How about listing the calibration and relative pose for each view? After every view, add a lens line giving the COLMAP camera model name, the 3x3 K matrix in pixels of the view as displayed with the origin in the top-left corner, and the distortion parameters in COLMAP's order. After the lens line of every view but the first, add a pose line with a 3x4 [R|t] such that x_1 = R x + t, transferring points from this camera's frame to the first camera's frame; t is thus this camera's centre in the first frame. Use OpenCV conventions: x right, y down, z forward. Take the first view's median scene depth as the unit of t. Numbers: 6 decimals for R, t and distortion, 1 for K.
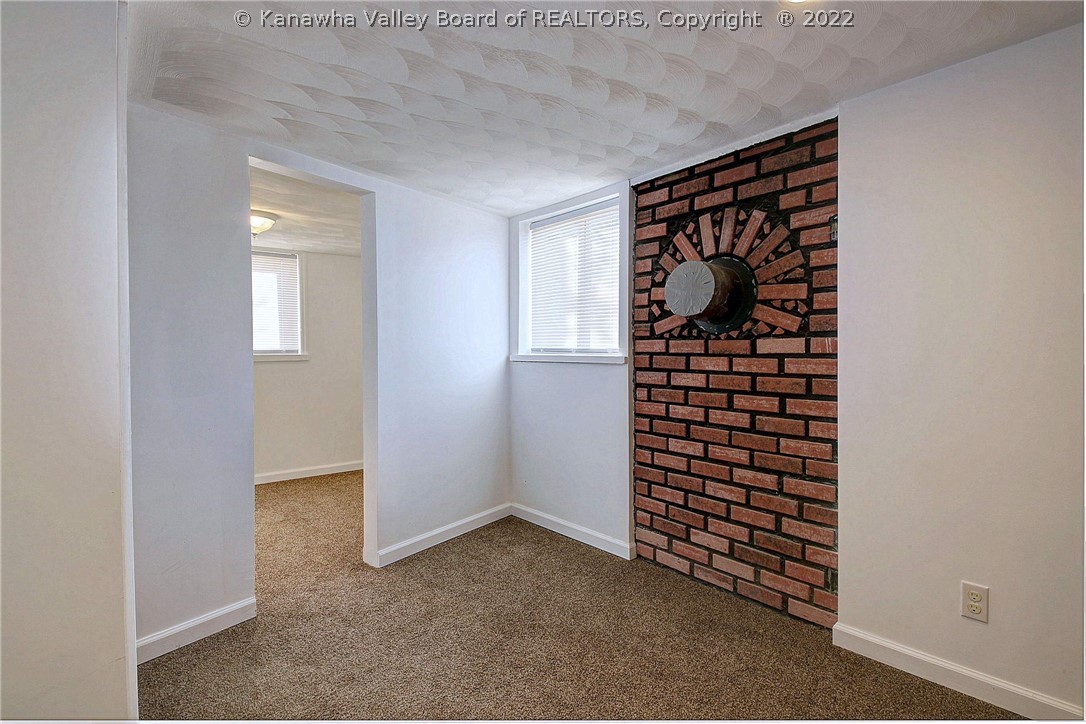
lens RADIAL K [[518.2, 0, 541.1], [0, 518.2, 357.4], [0, 0, 1]] dist [0.040851, -0.033336]
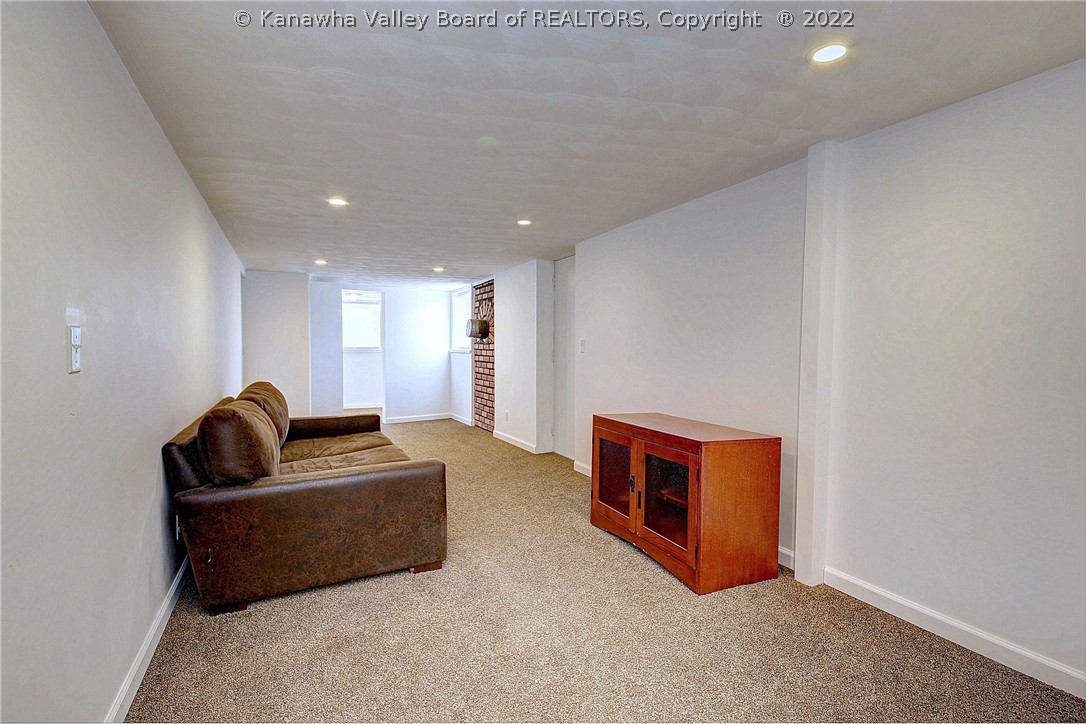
lens RADIAL K [[518.2, 0, 541.1], [0, 518.2, 357.4], [0, 0, 1]] dist [0.040851, -0.033336]
pose [[0.967876, 0.006236, -0.251350, 1.365271], [-0.003725, 0.999938, 0.010464, 0.006581], [0.251399, -0.009192, 0.967840, -1.719458]]
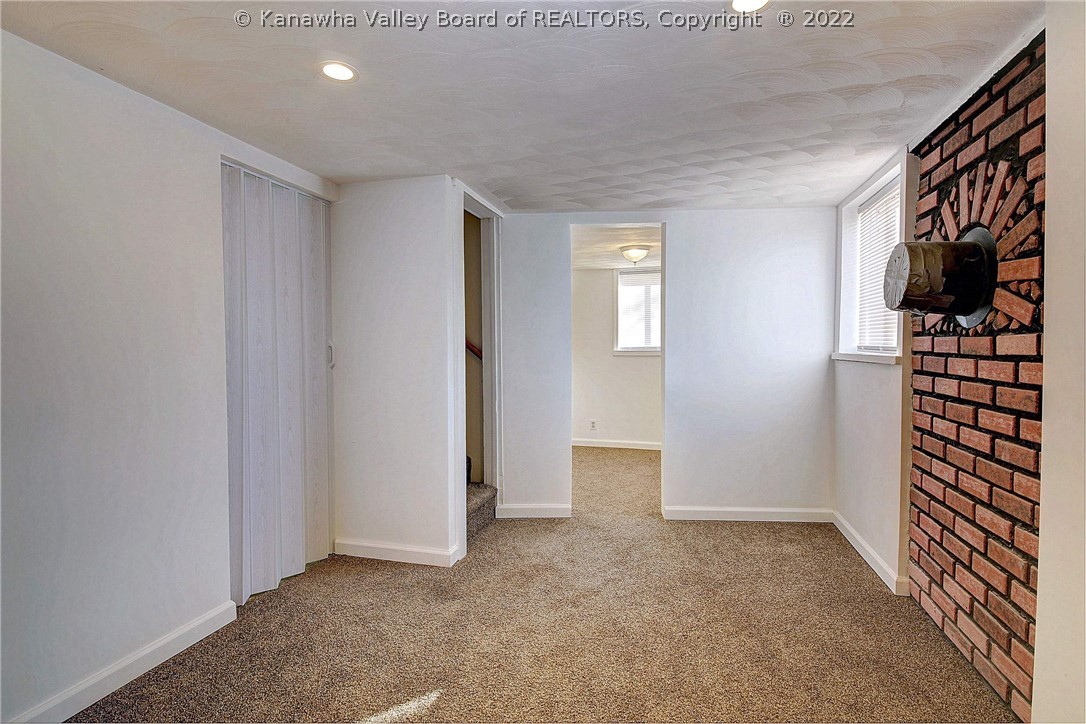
lens RADIAL K [[518.2, 0, 541.1], [0, 518.2, 357.4], [0, 0, 1]] dist [0.040851, -0.033336]
pose [[0.565268, 0.018744, -0.824694, 0.619605], [-0.009886, 0.999824, 0.015949, -0.008654], [0.824848, -0.000863, 0.565354, 0.041236]]
